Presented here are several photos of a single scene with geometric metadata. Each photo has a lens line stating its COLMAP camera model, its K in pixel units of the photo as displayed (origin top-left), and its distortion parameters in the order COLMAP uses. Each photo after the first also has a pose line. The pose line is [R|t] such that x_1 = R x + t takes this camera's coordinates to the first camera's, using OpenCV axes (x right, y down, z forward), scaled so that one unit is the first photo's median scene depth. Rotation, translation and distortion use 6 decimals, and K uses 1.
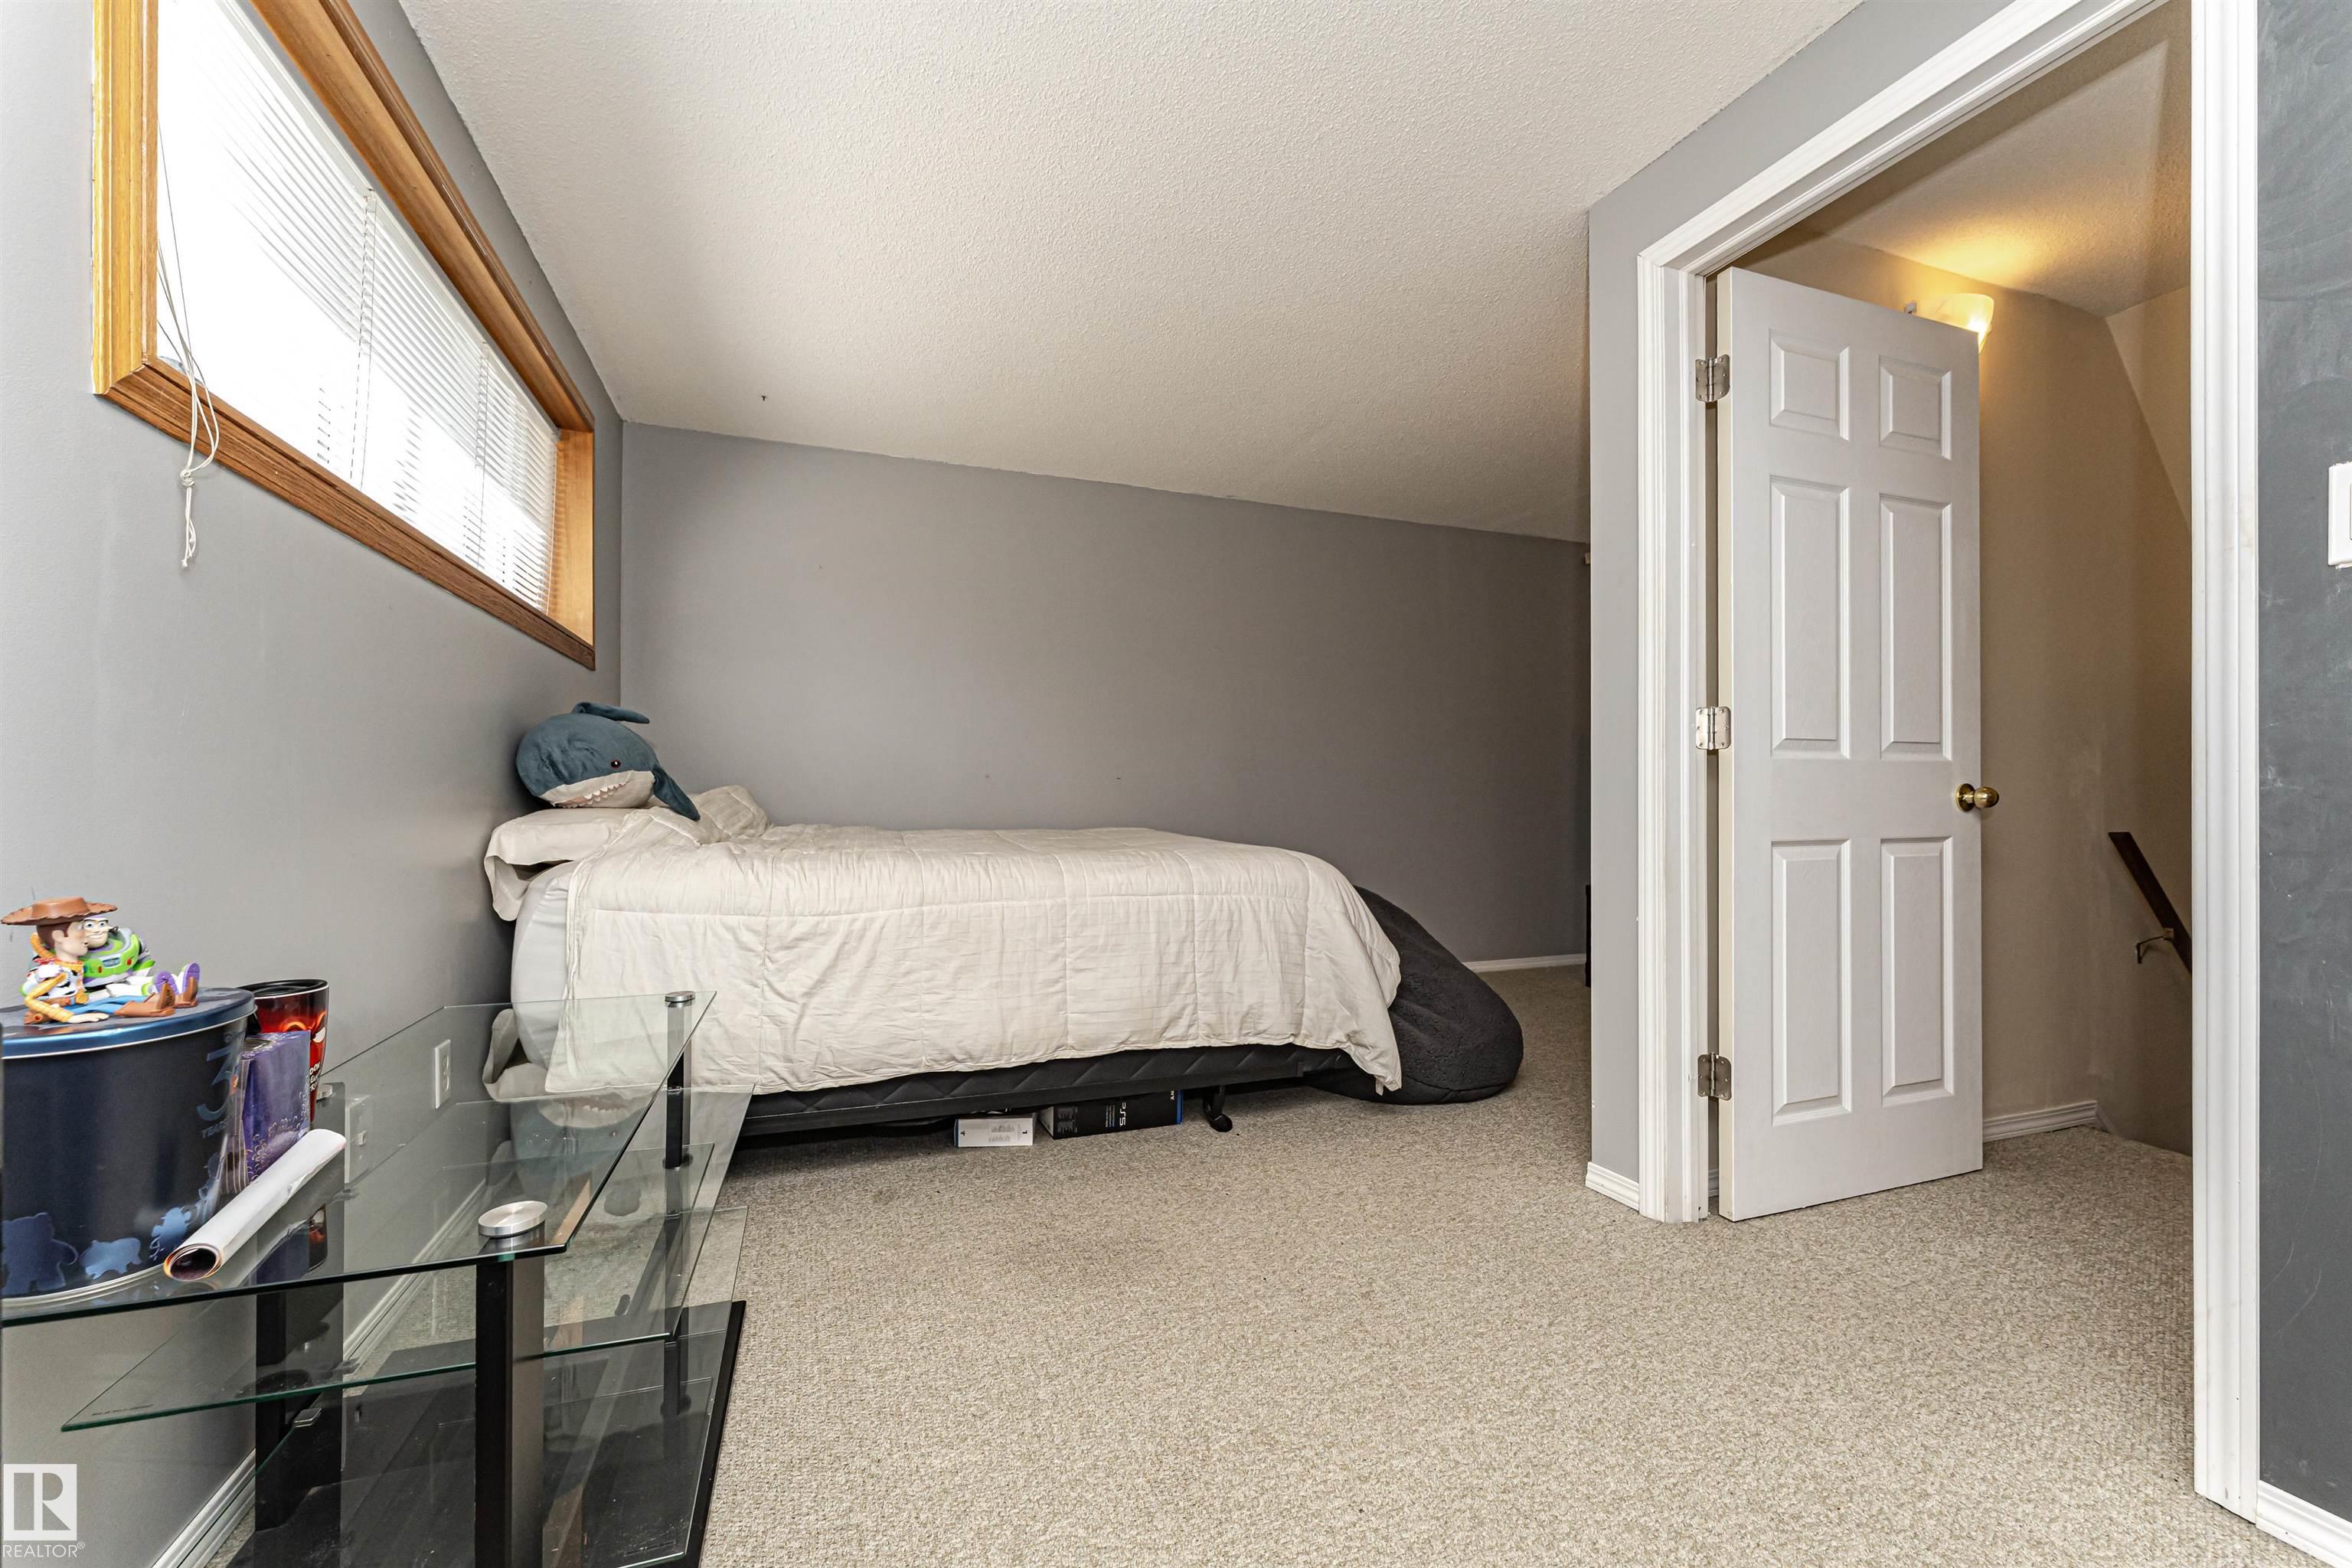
lens RADIAL K [[974.7, 0, 1183.6], [0, 974.7, 796.8], [0, 0, 1]] dist [0.001016, -0.000099]
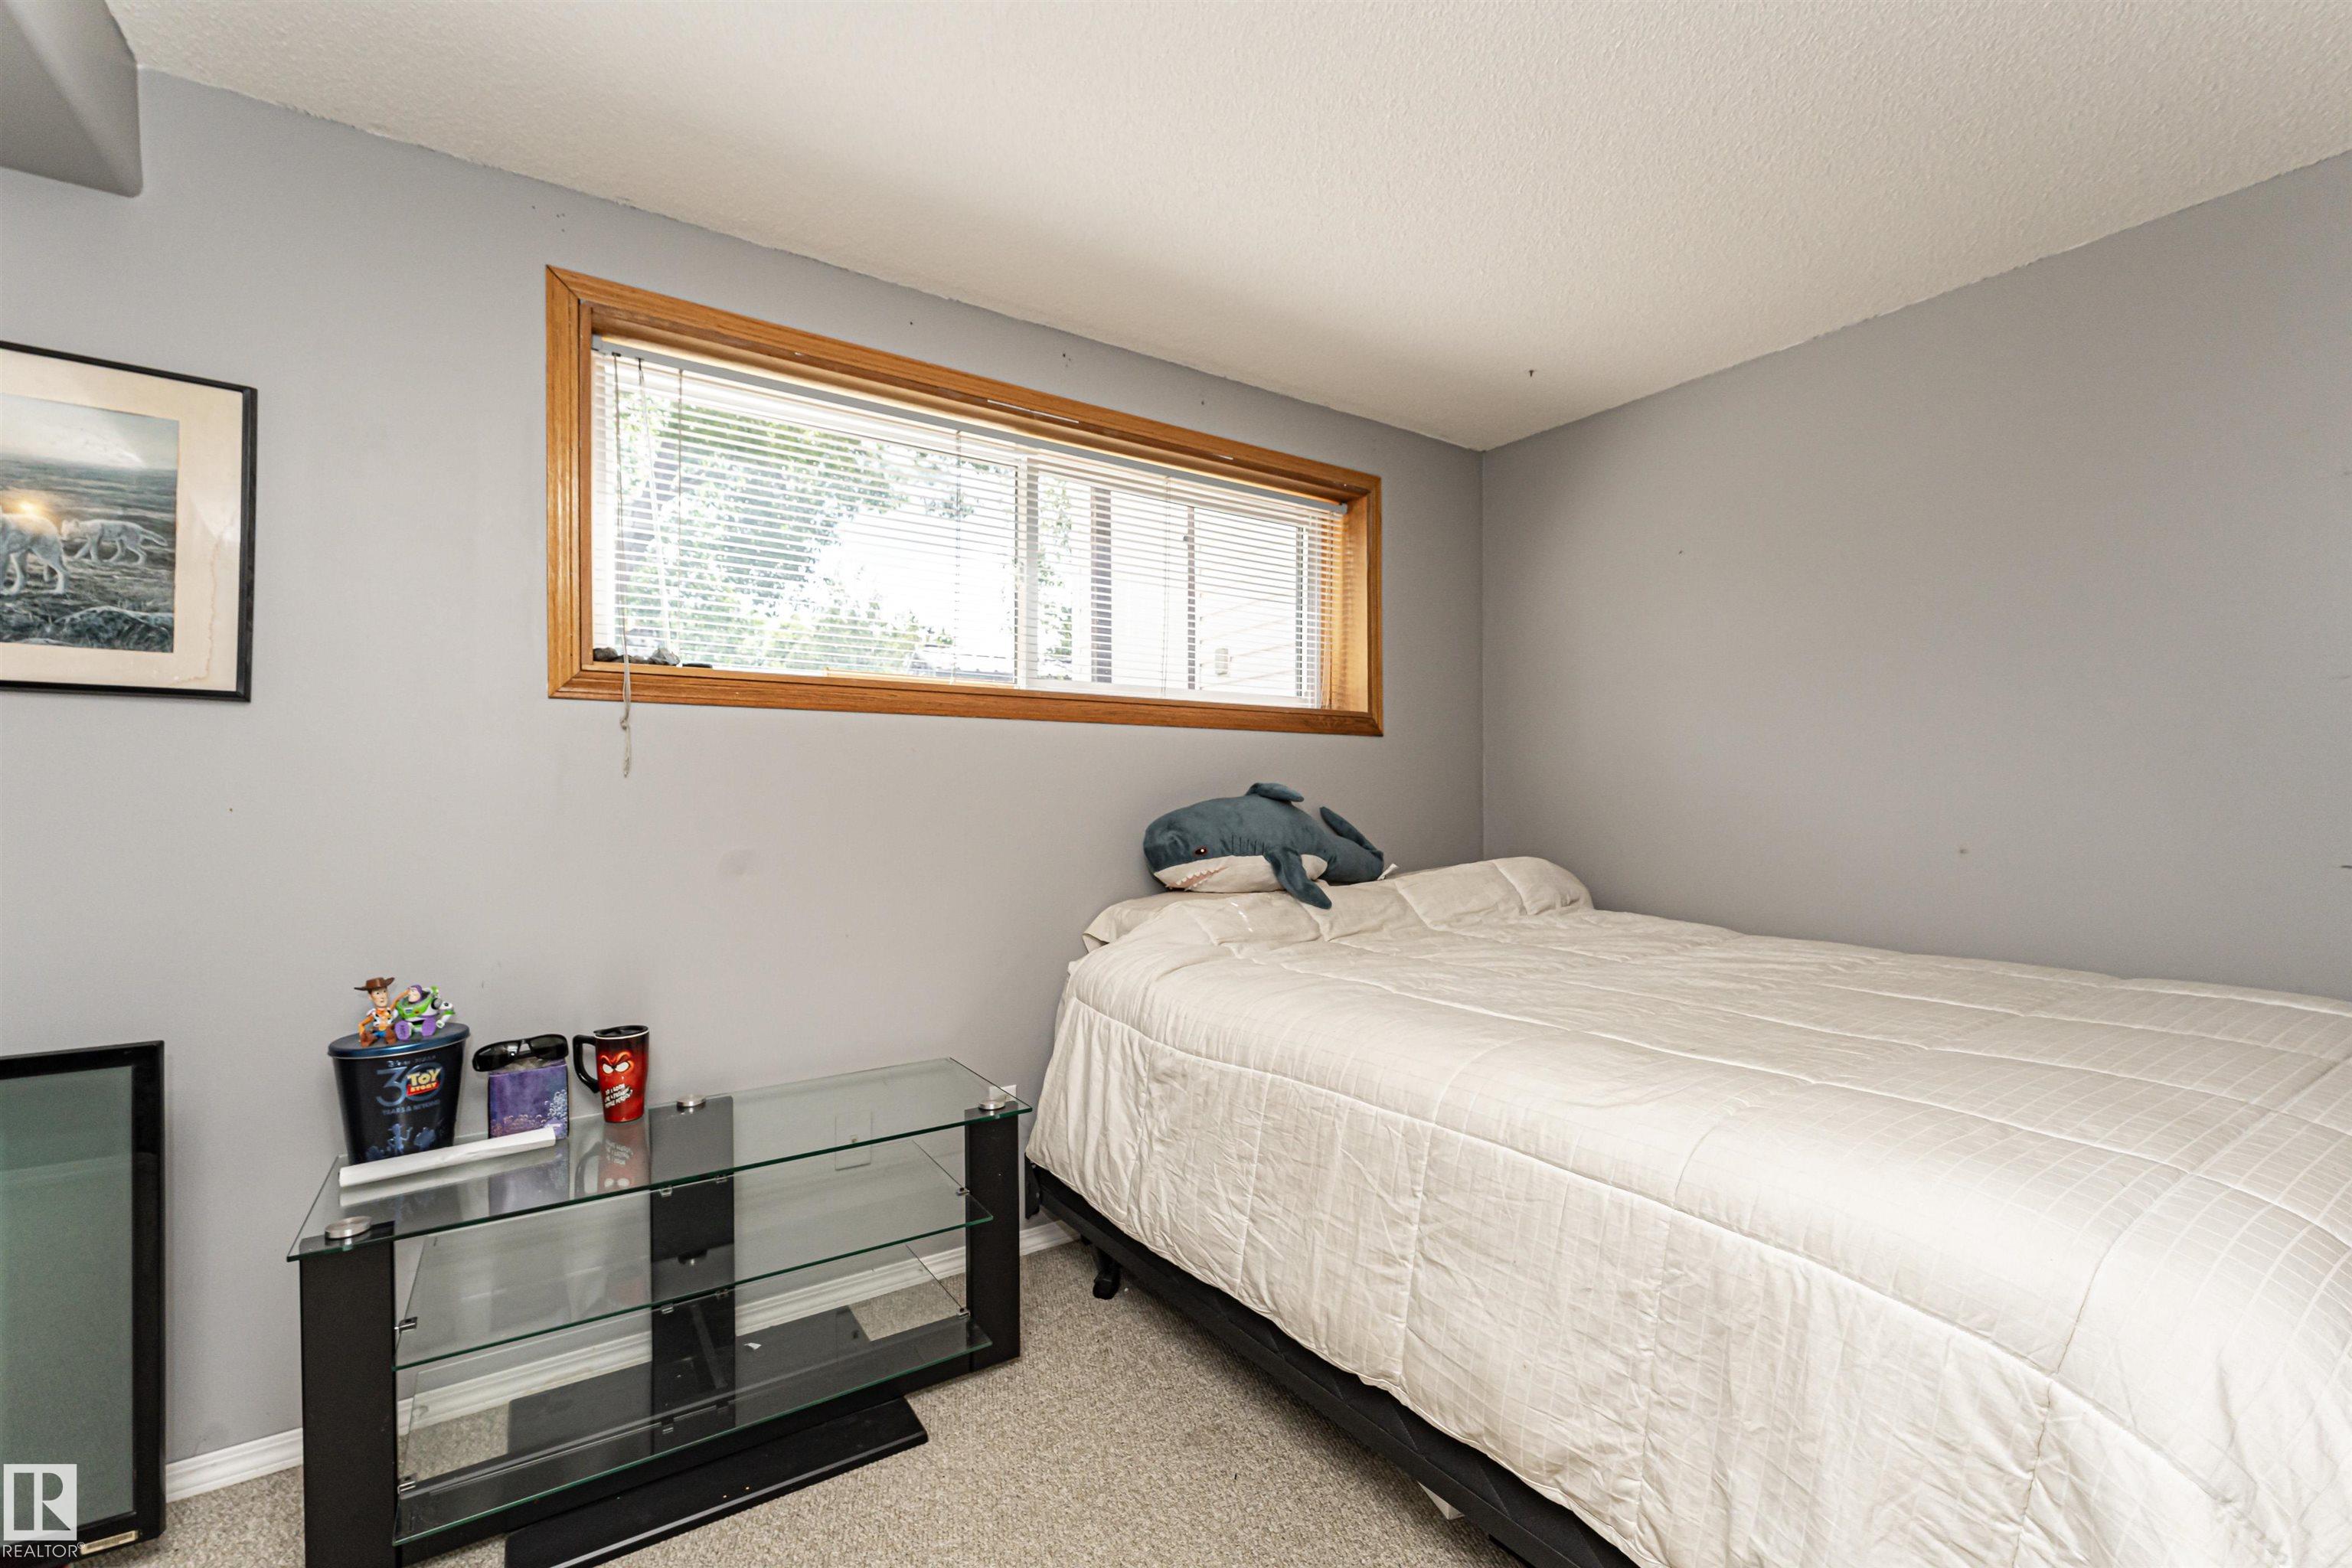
lens RADIAL K [[978.3, 0, 1176.0], [0, 978.3, 784.0], [0, 0, 1]] dist [0.001574, 0.000098]
pose [[0.233479, -0.009308, -0.972317, 0.425830], [-0.001185, 0.999951, -0.009857, -0.096436], [0.972361, 0.003454, 0.233457, 0.738615]]
